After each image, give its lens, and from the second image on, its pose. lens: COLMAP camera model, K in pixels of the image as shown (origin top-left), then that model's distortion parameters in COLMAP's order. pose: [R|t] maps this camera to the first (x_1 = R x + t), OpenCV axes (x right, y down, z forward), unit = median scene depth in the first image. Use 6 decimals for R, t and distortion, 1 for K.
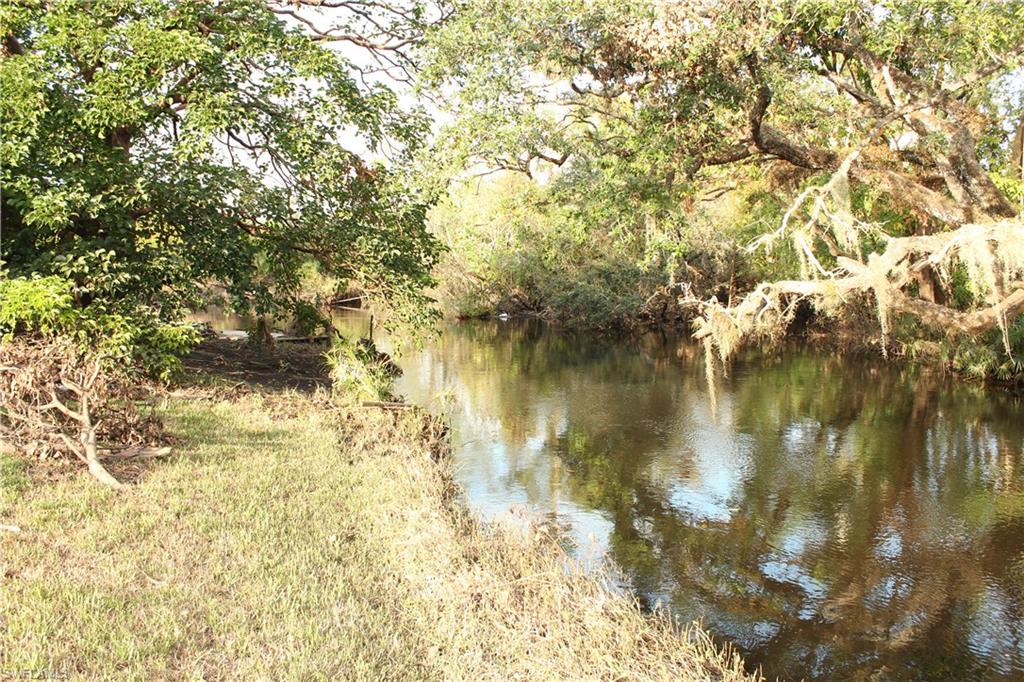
lens RADIAL K [[866.9, 0, 512.0], [0, 866.9, 341.0], [0, 0, 1]] dist [-0.097370, 0.003118]
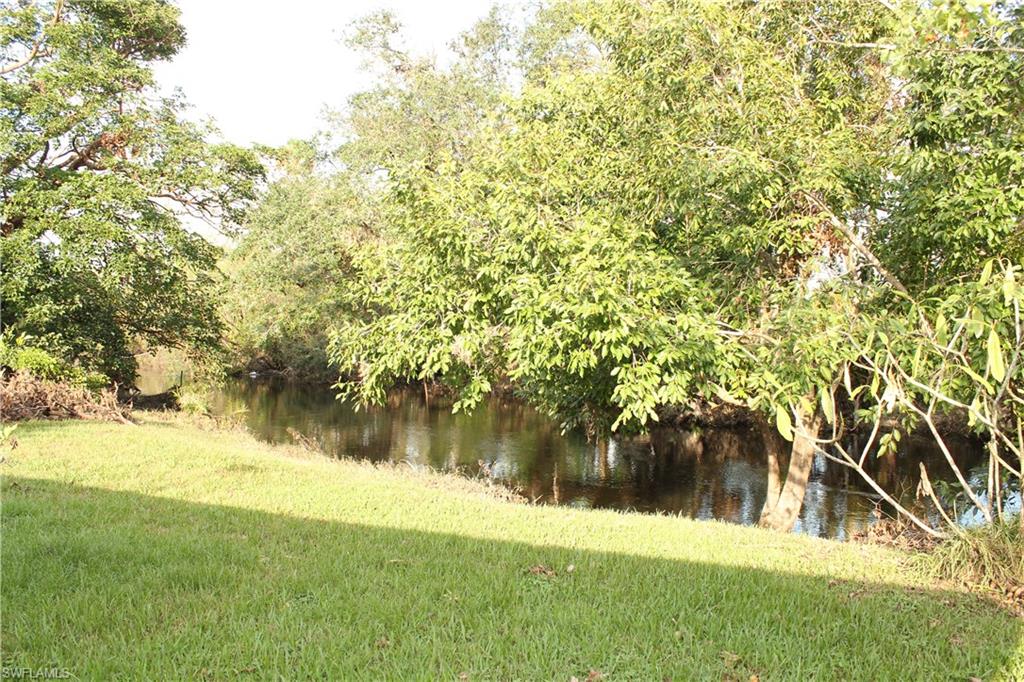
lens RADIAL K [[866.9, 0, 512.0], [0, 866.9, 341.0], [0, 0, 1]] dist [-0.097370, 0.003118]
pose [[0.954818, 0.009101, 0.297051, -0.031780], [0.011897, 0.997559, -0.068807, 0.019524], [-0.296952, 0.069232, 0.952379, -0.428589]]
